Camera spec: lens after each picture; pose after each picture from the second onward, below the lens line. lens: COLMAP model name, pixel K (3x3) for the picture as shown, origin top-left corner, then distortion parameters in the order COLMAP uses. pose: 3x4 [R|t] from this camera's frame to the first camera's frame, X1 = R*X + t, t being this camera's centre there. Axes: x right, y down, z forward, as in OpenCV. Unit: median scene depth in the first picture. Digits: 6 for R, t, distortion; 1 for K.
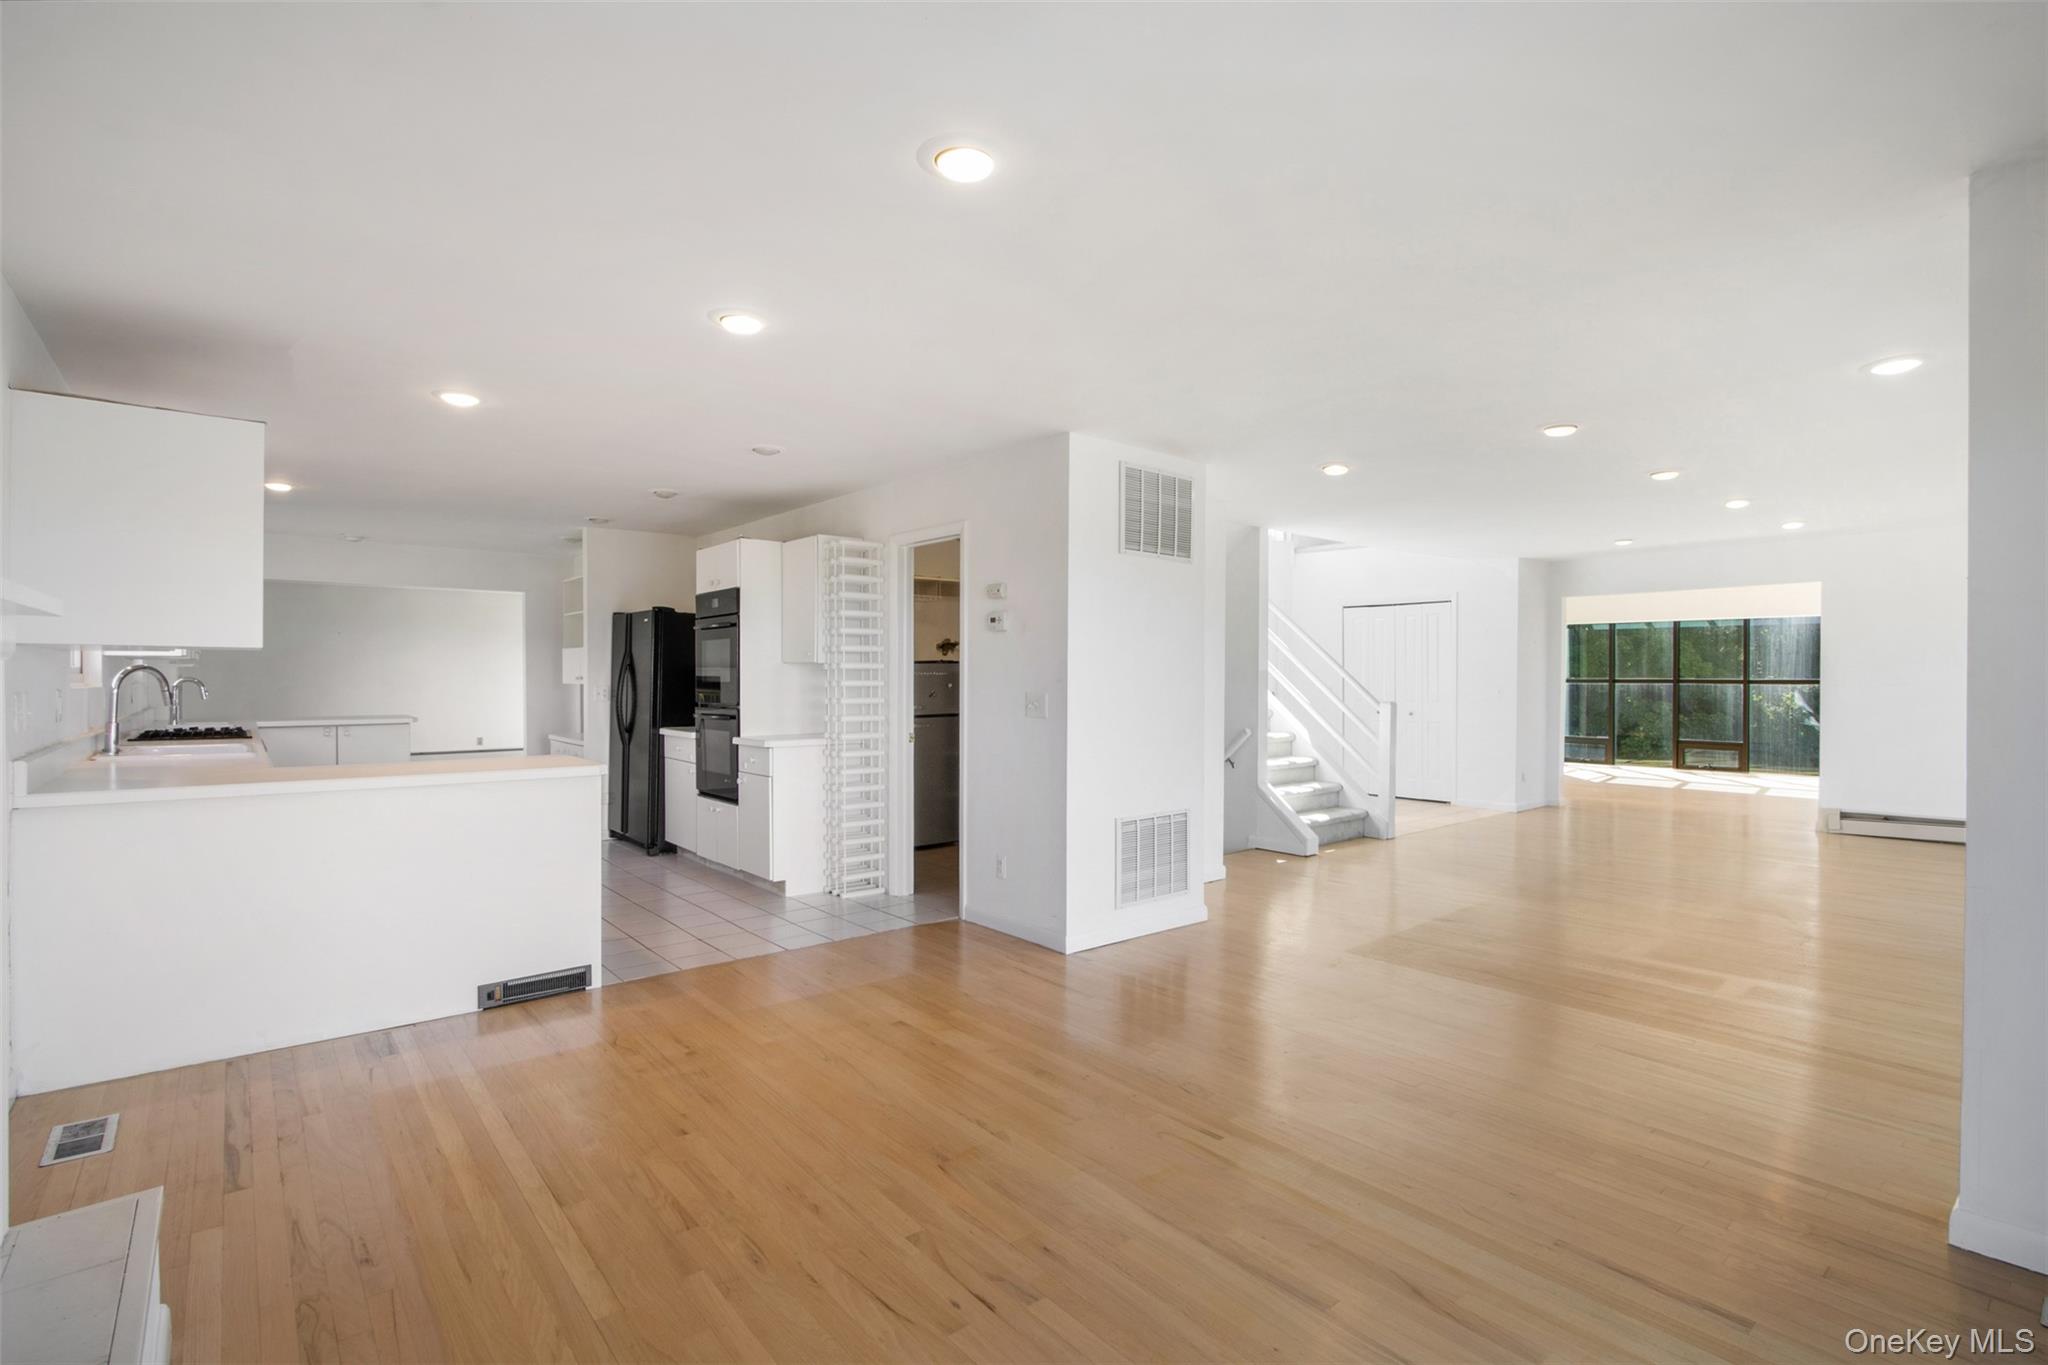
lens RADIAL K [[960.0, 0, 1018.0], [0, 960.0, 675.1], [0, 0, 1]] dist [-0.017188, 0.000032]
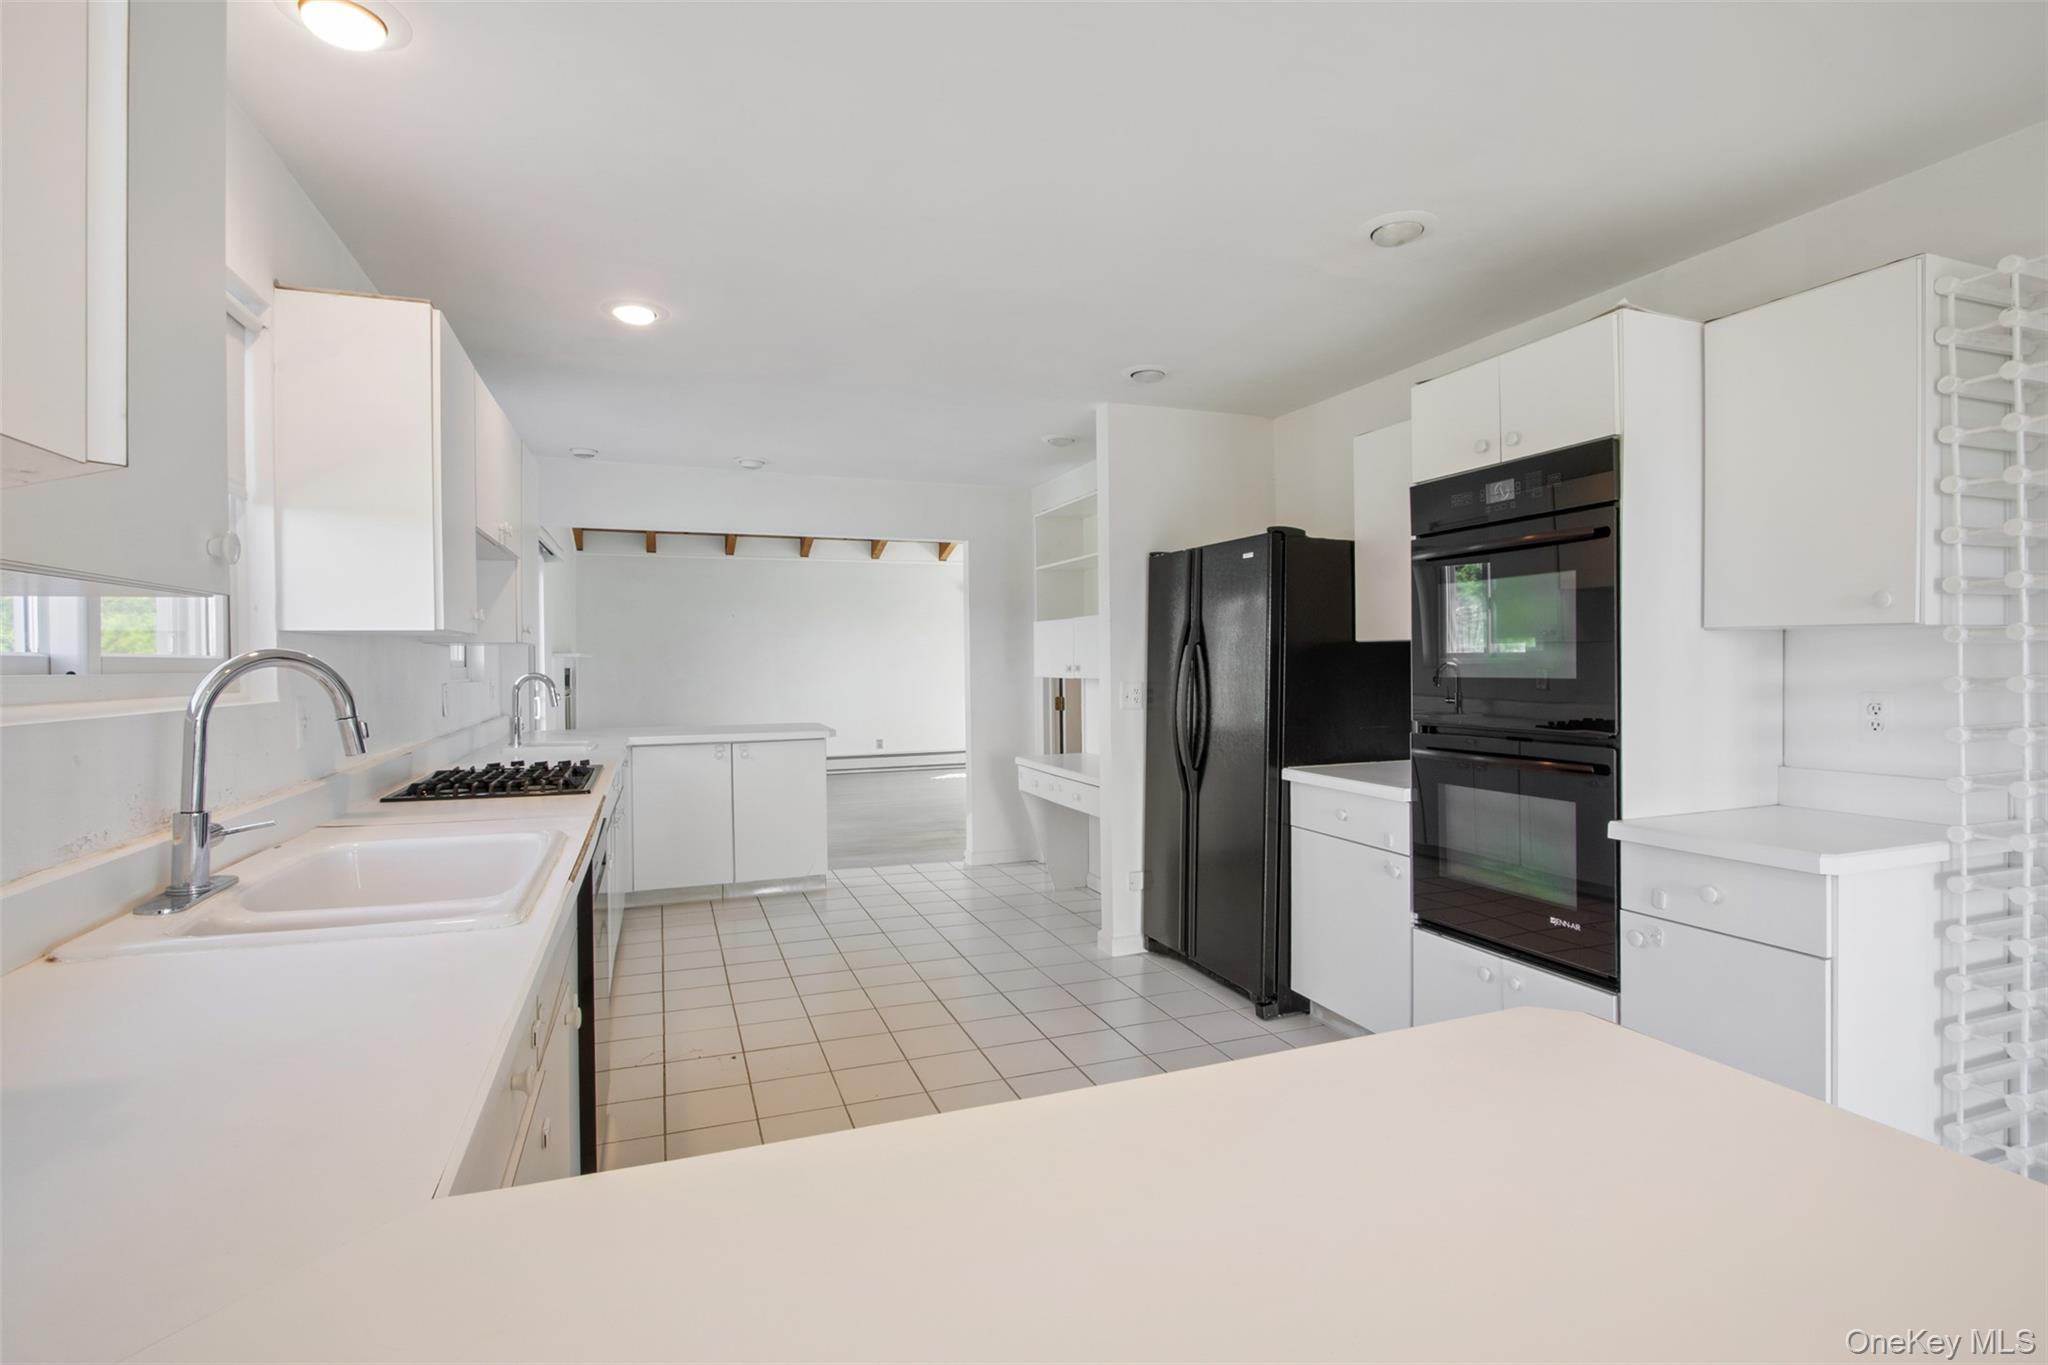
lens RADIAL K [[960.0, 0, 1018.0], [0, 960.0, 675.1], [0, 0, 1]] dist [-0.017188, 0.000032]
pose [[0.945728, -0.005076, -0.324920, -0.395548], [0.009853, 0.999866, 0.013059, -0.002022], [0.324810, -0.015551, 0.945651, 0.553550]]
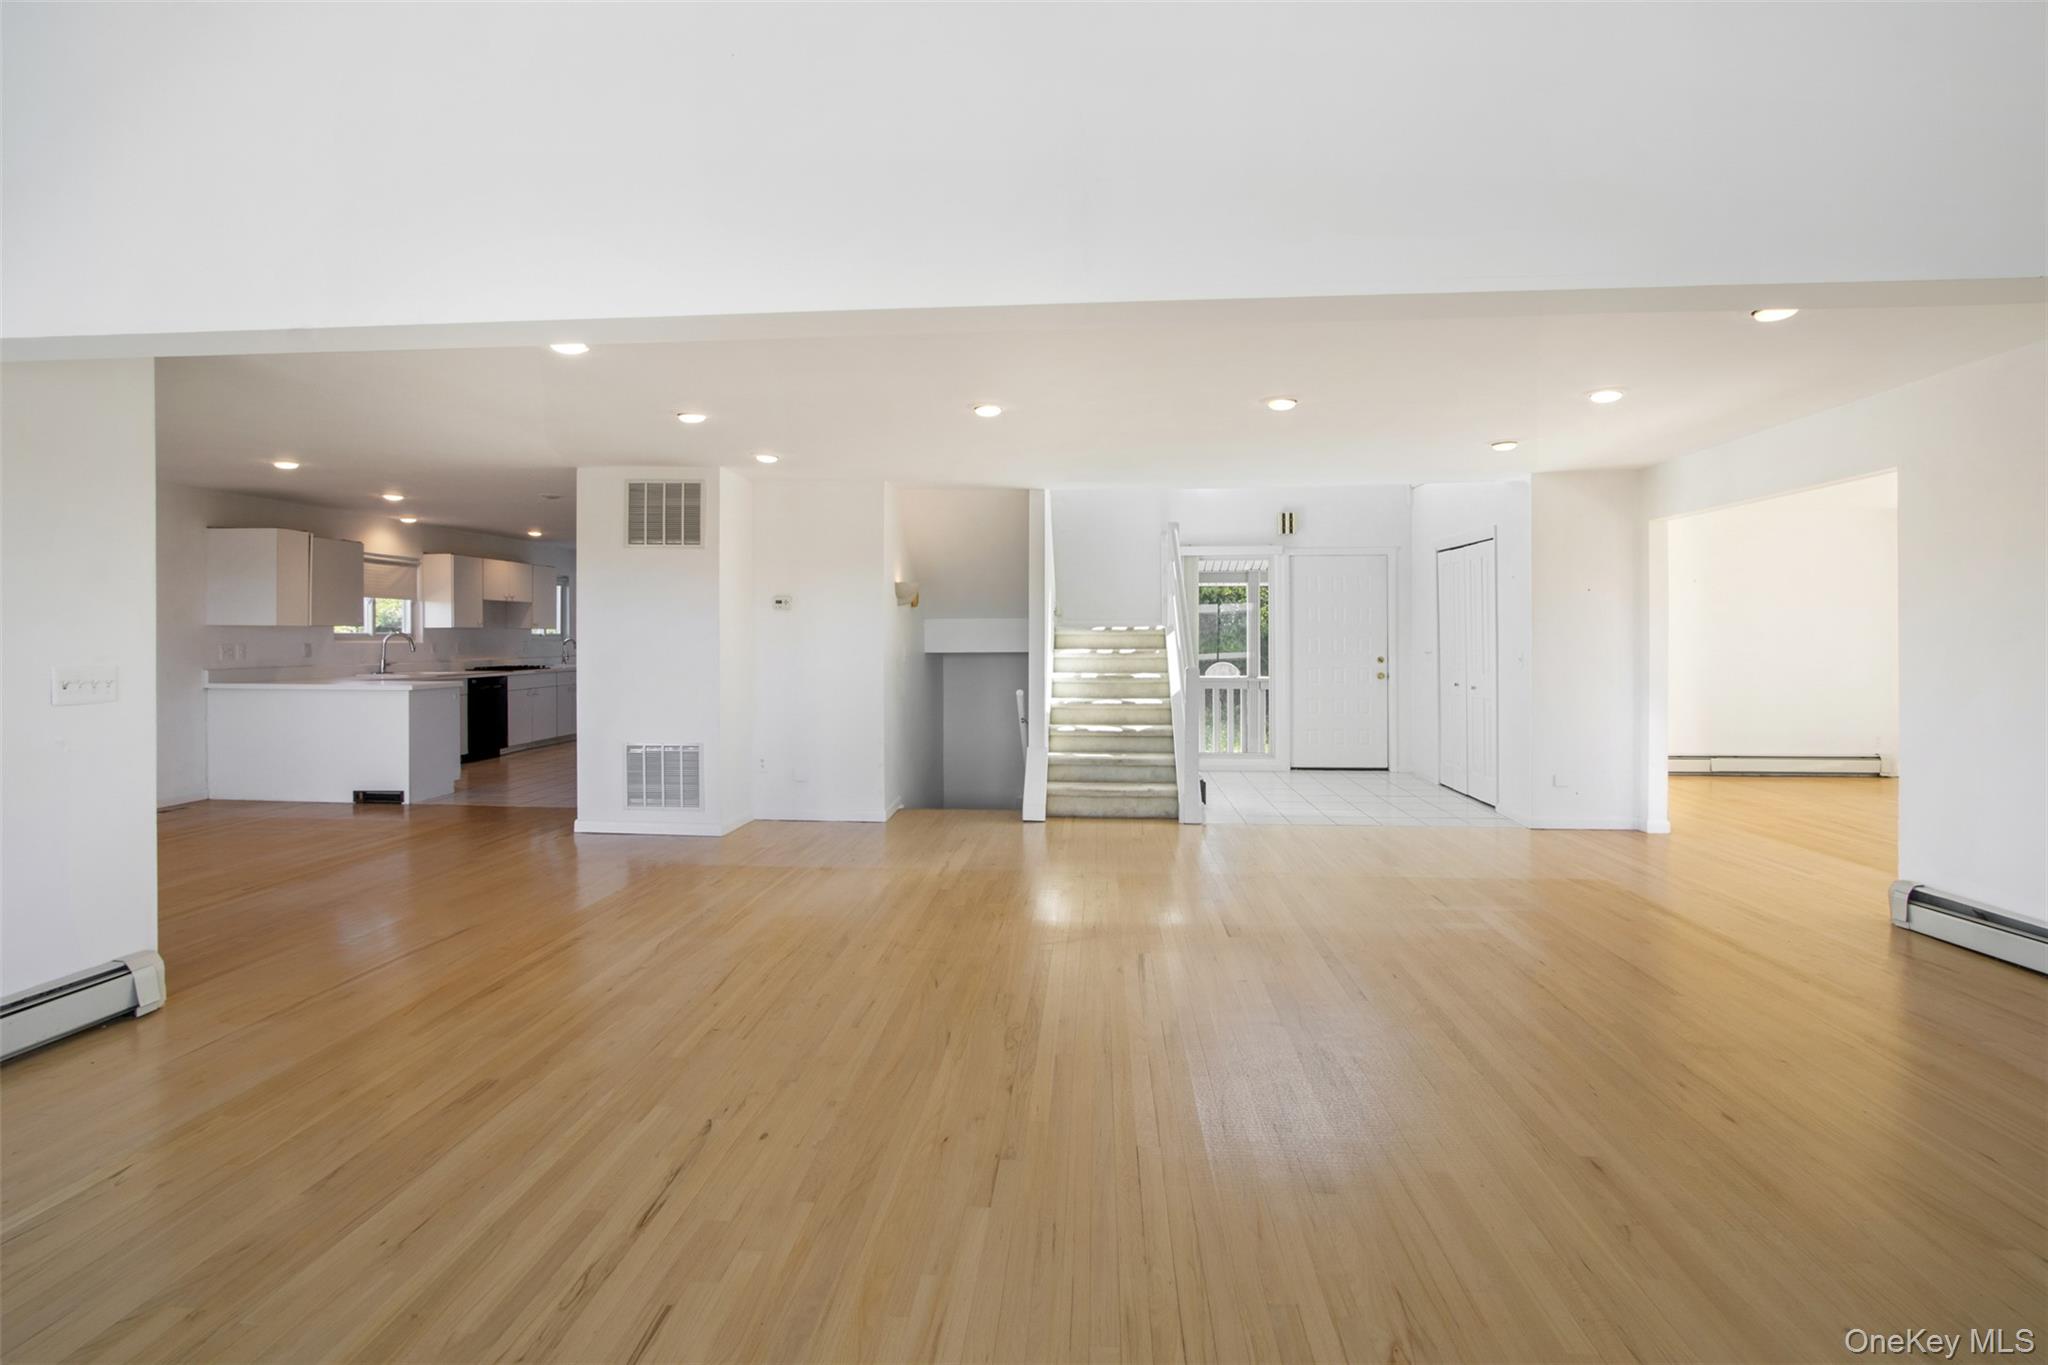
lens RADIAL K [[971.1, 0, 1020.8], [0, 971.1, 641.1], [0, 0, 1]] dist [-0.013903, 0.000458]
pose [[0.712899, 0.003730, -0.701257, 1.166427], [0.000790, 0.999981, 0.006121, -0.002482], [0.701266, -0.004918, 0.712882, 0.328961]]
